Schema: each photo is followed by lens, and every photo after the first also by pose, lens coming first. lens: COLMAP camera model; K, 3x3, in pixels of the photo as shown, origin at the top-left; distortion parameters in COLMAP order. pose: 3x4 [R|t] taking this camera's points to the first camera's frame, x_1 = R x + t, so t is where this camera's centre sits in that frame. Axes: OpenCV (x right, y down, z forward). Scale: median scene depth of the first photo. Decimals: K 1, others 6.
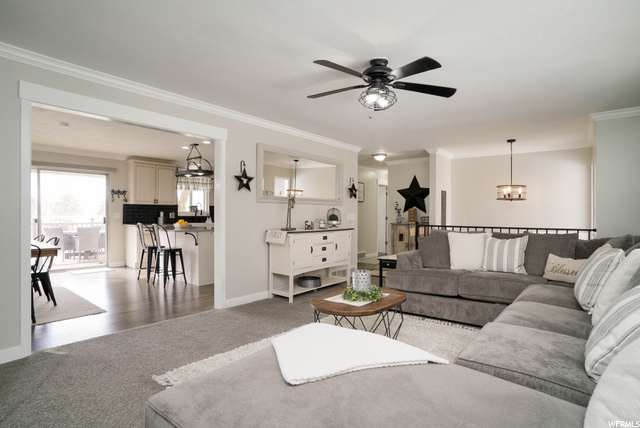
lens RADIAL K [[339.8, 0, 317.1], [0, 339.8, 213.4], [0, 0, 1]] dist [-0.083595, 0.050088]
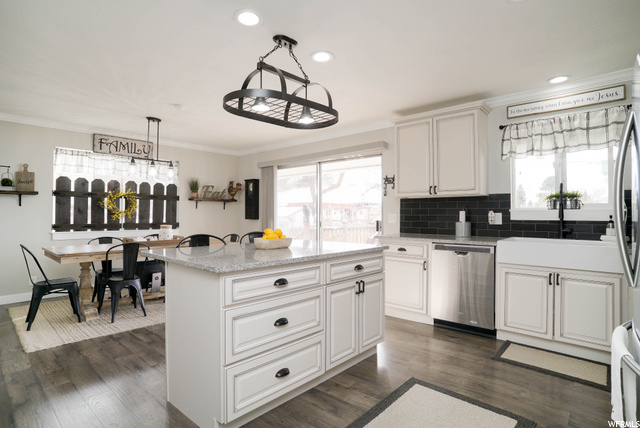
lens RADIAL K [[339.8, 0, 317.1], [0, 339.8, 213.4], [0, 0, 1]] dist [-0.083595, 0.050088]
pose [[-0.054336, 0.012787, -0.998441, 0.020194], [0.024675, 0.999630, 0.011459, -0.012174], [0.998218, -0.024014, -0.054632, 0.837205]]
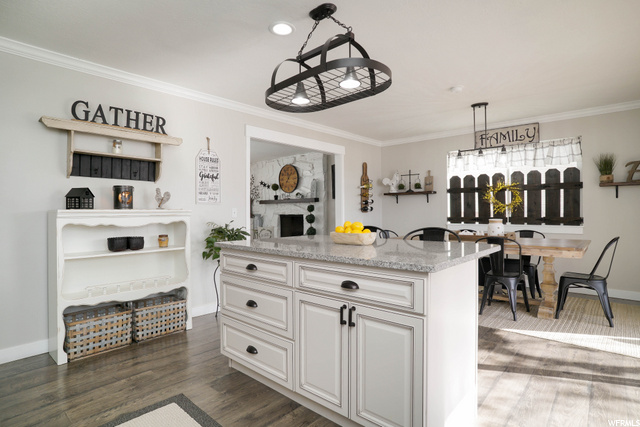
lens RADIAL K [[339.8, 0, 317.1], [0, 339.8, 212.9], [0, 0, 1]] dist [-0.083595, 0.050088]
pose [[-0.997187, 0.026200, 0.070228, -0.302993], [0.024387, 0.999350, -0.026538, 0.005492], [-0.070877, -0.024751, -0.997178, 1.067511]]
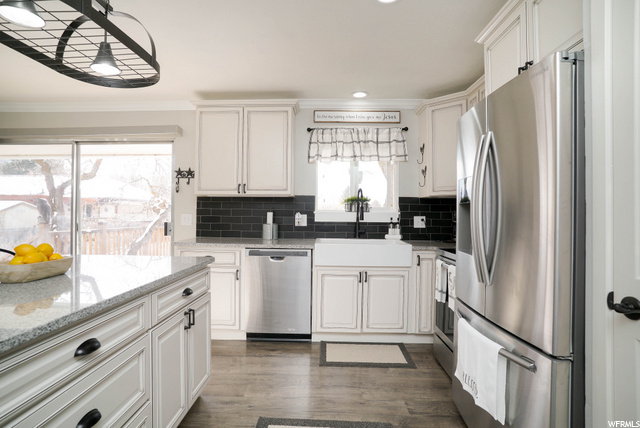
lens RADIAL K [[339.8, 0, 317.1], [0, 339.8, 213.4], [0, 0, 1]] dist [-0.083595, 0.050088]
pose [[0.610665, 0.022334, -0.791574, -0.068978], [0.000712, 0.999586, 0.028752, -0.016504], [0.791889, -0.018121, 0.610396, 0.788930]]
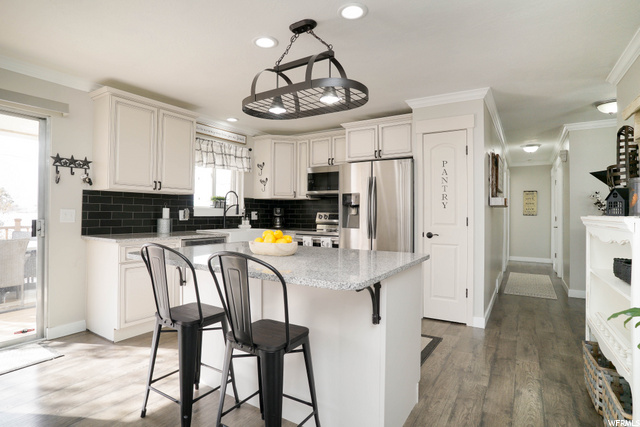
lens RADIAL K [[339.8, 0, 317.1], [0, 339.8, 212.9], [0, 0, 1]] dist [-0.083595, 0.050088]
pose [[0.992583, 0.024150, 0.119144, -0.309959], [-0.027006, 0.999384, 0.022416, -0.014888], [-0.118530, -0.025467, 0.992624, 0.500958]]
